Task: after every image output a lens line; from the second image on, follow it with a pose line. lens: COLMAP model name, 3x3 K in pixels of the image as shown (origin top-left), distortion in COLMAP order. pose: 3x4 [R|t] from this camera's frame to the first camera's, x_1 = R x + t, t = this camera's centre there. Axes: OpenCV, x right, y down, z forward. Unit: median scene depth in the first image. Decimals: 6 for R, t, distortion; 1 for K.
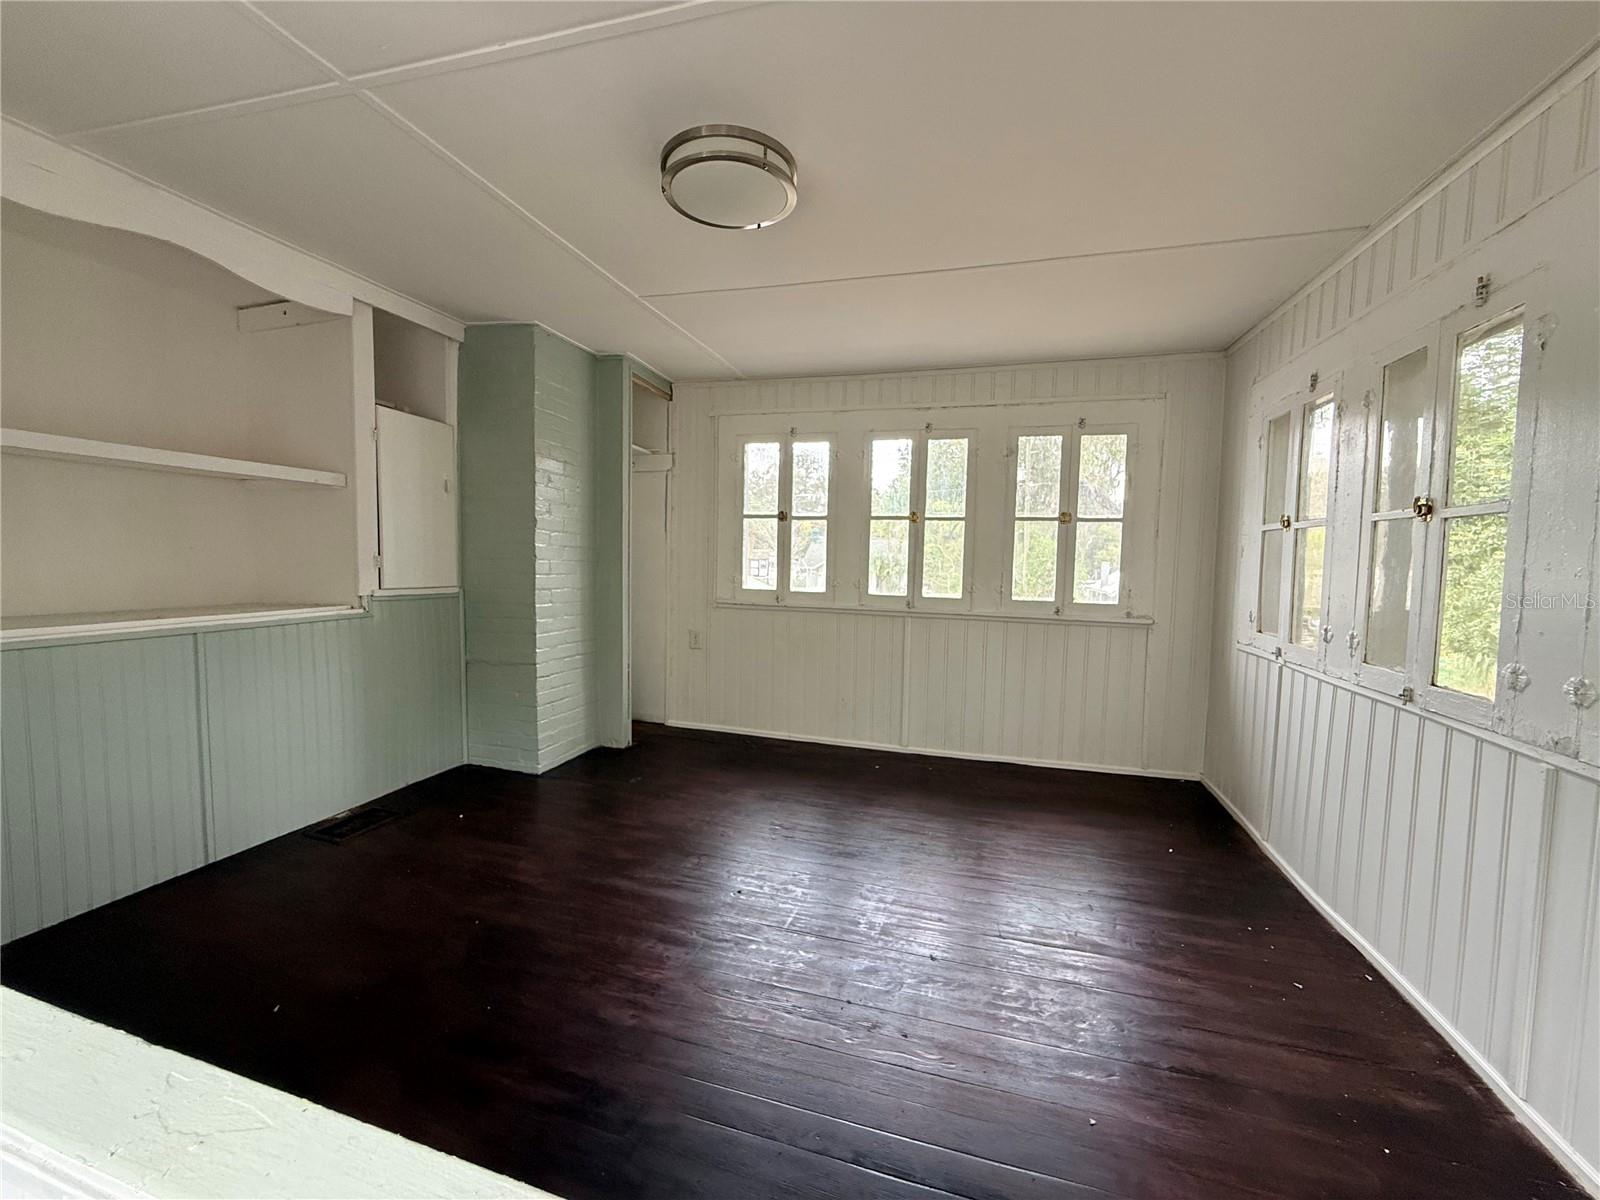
lens RADIAL K [[635.2, 0, 797.9], [0, 635.2, 601.7], [0, 0, 1]] dist [-0.001345, 0.000060]
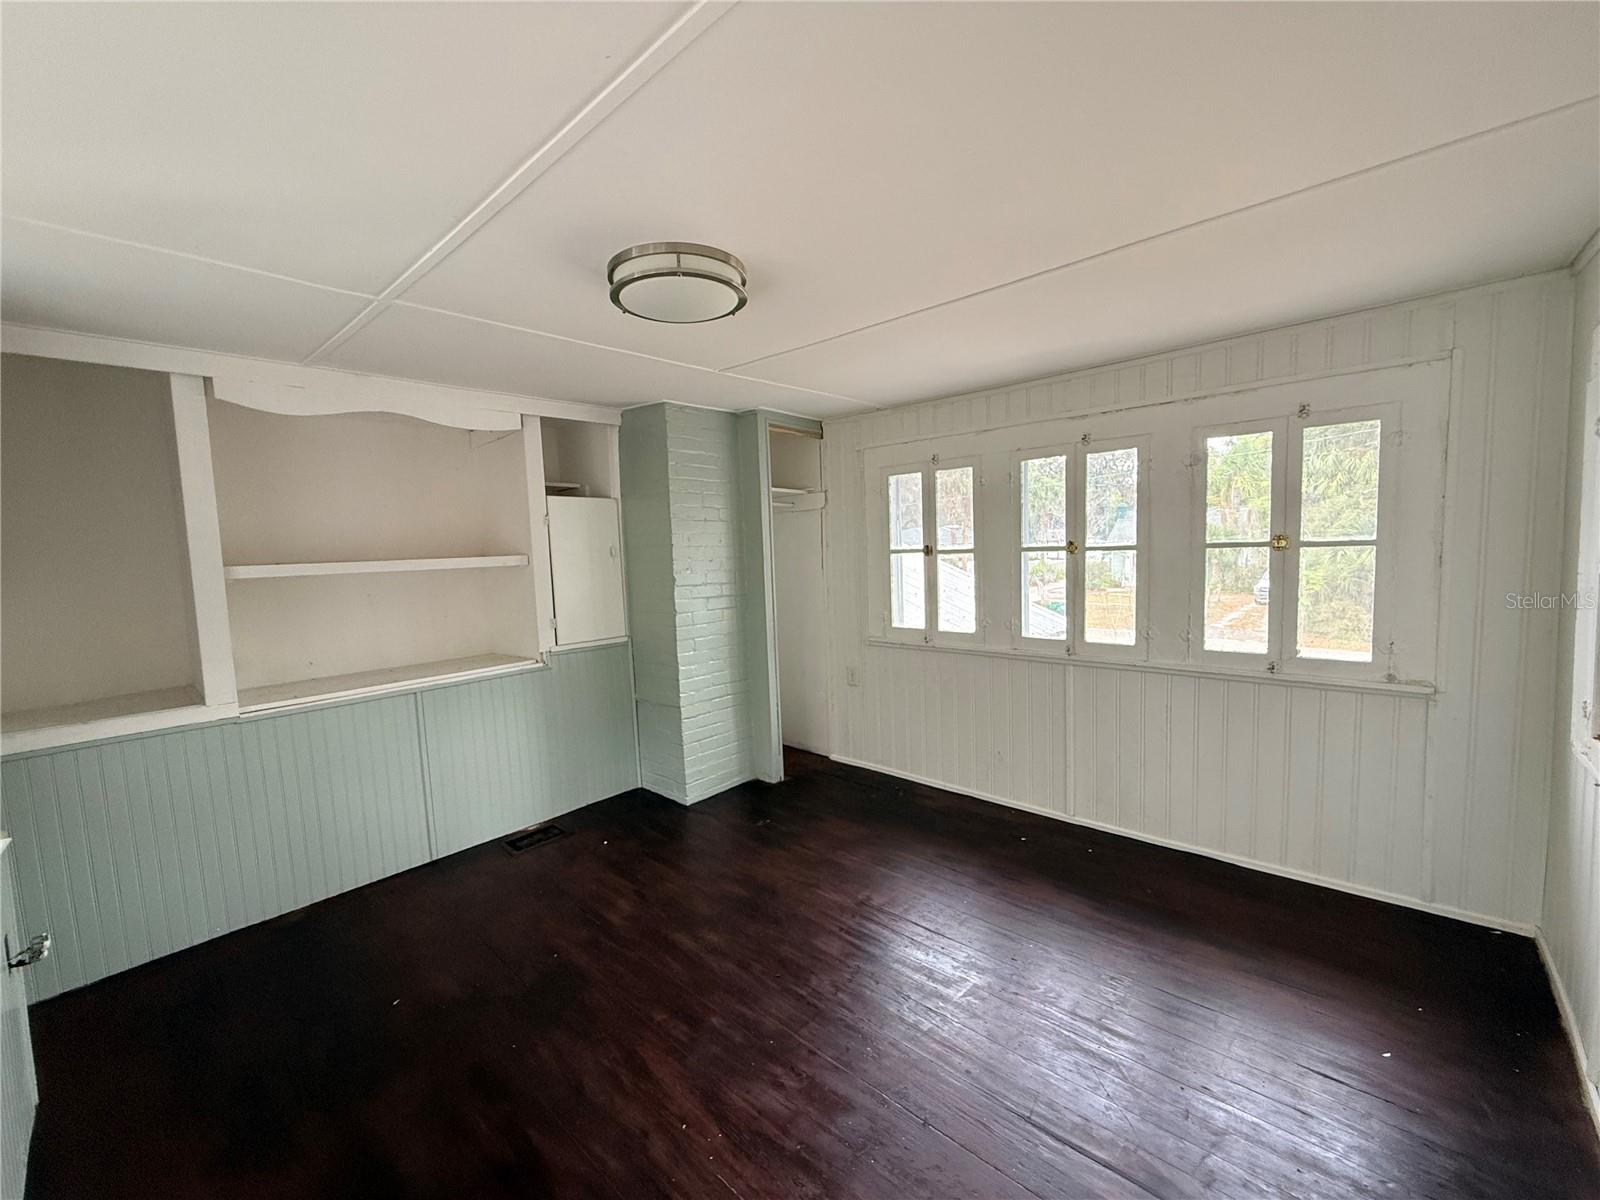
lens RADIAL K [[635.2, 0, 797.0], [0, 635.2, 602.4], [0, 0, 1]] dist [-0.001345, 0.000060]
pose [[0.896382, -0.016915, -0.442959, 0.253824], [0.026936, 0.999504, 0.016340, -0.093628], [0.442463, -0.026579, 0.896393, 0.094410]]
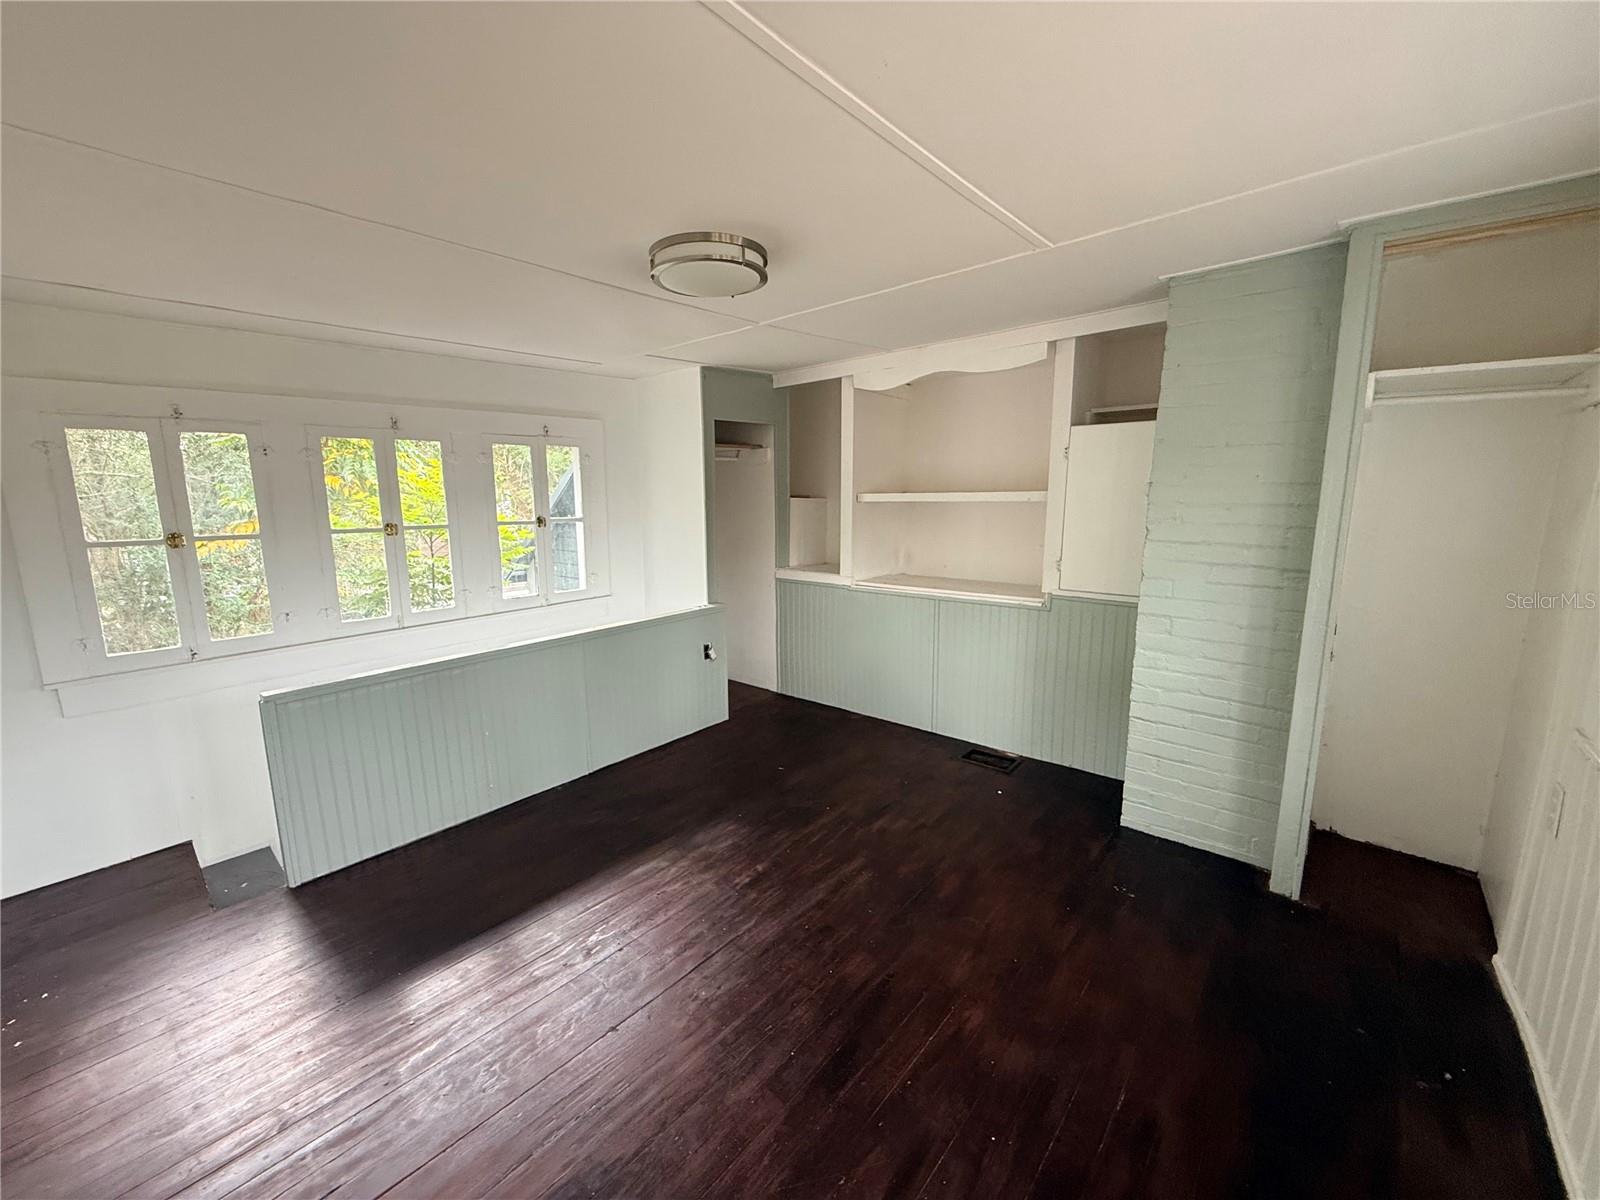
lens RADIAL K [[635.2, 0, 793.9], [0, 635.2, 603.0], [0, 0, 1]] dist [-0.001345, 0.000060]
pose [[-0.415000, 0.135782, -0.899632, 0.492015], [-0.061019, 0.982421, 0.176426, -0.143647], [0.907773, 0.128112, -0.399419, 0.871705]]
